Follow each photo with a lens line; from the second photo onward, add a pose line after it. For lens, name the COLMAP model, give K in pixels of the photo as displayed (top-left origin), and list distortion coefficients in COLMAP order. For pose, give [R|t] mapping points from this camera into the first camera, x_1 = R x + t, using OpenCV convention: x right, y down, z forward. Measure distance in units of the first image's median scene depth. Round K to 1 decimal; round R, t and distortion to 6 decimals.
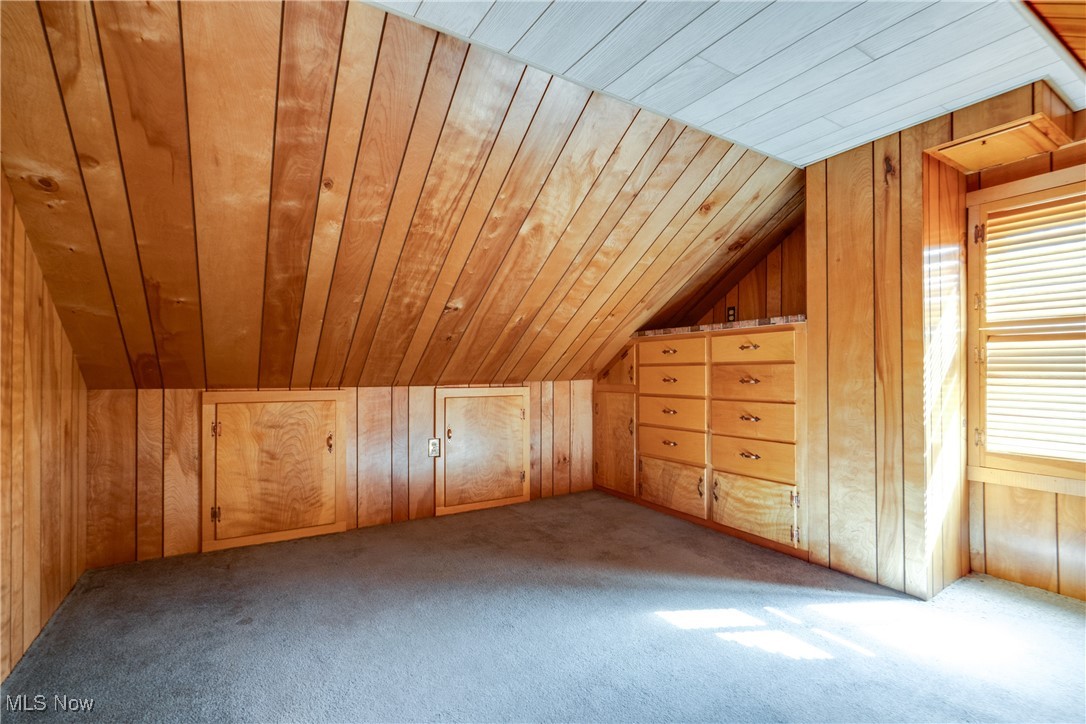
lens RADIAL K [[496.3, 0, 539.5], [0, 496.3, 366.0], [0, 0, 1]] dist [-0.001075, 0.000116]
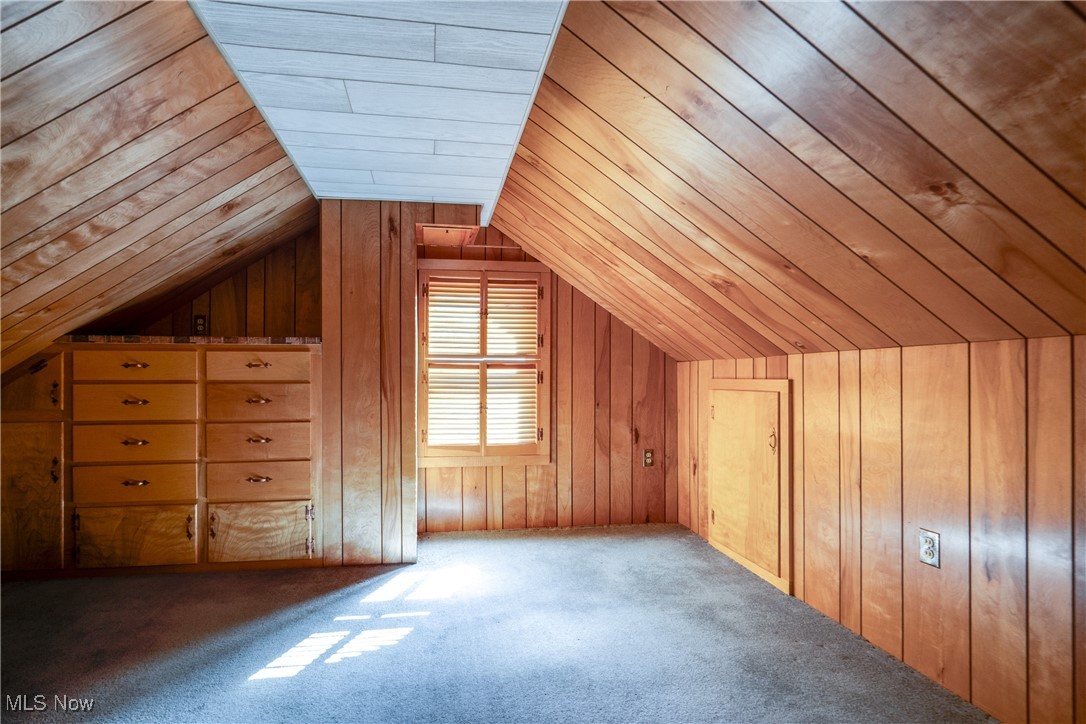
lens RADIAL K [[489.6, 0, 542.7], [0, 489.6, 379.3], [0, 0, 1]] dist [-0.000819, 0.000092]
pose [[0.400204, 0.004615, 0.916415, -0.249673], [-0.013239, 0.999912, 0.000746, -0.021796], [-0.916331, -0.012431, 0.400230, 0.144640]]
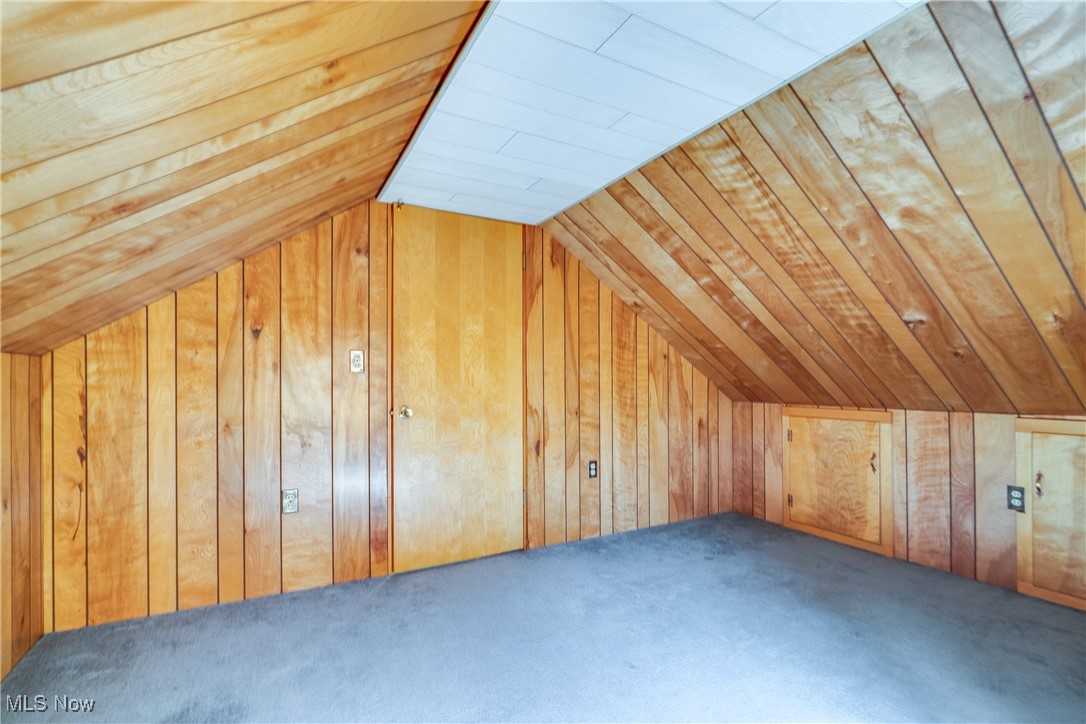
lens RADIAL K [[499.6, 0, 542.1], [0, 499.6, 380.5], [0, 0, 1]] dist [0.000169, 0.000305]
pose [[-0.050674, -0.001440, -0.998714, 0.653466], [0.016728, 0.999857, -0.002290, -0.024167], [0.998575, -0.016822, -0.050642, 0.390637]]
